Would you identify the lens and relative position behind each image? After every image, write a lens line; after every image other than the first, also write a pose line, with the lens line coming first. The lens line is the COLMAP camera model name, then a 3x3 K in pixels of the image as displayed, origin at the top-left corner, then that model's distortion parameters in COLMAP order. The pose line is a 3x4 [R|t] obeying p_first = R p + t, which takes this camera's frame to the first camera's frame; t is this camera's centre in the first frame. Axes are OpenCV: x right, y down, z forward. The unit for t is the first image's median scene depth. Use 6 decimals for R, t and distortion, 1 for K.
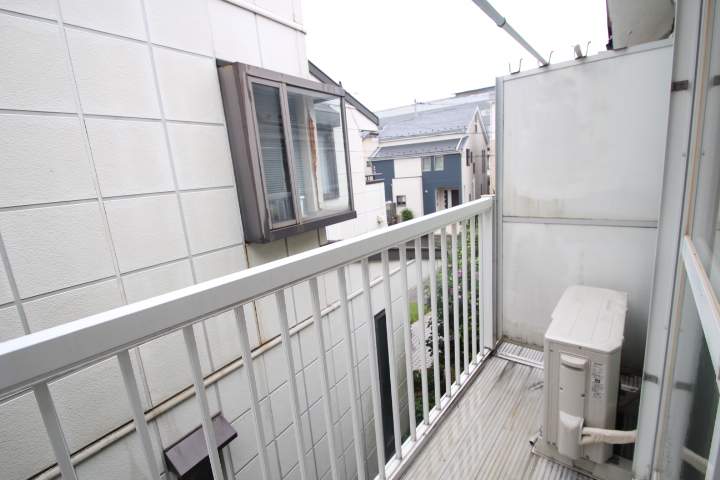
lens RADIAL K [[328.6, 0, 365.3], [0, 328.6, 236.7], [0, 0, 1]] dist [-0.018280, -0.000570]
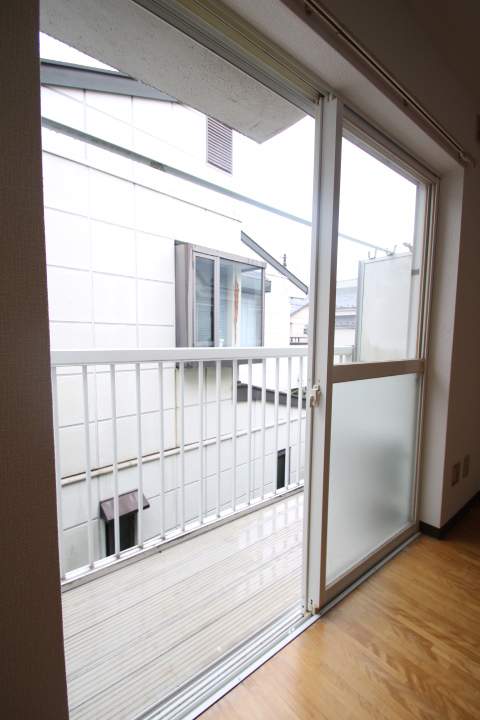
lens RADIAL K [[328.6, 0, 236.7], [0, 328.6, 364.0], [0, 0, 1]] dist [-0.018280, -0.000570]
pose [[0.975450, 0.102032, -0.195156, 0.153219], [-0.123619, 0.987093, -0.101809, 0.117651], [0.182249, 0.123434, 0.975474, -0.307543]]
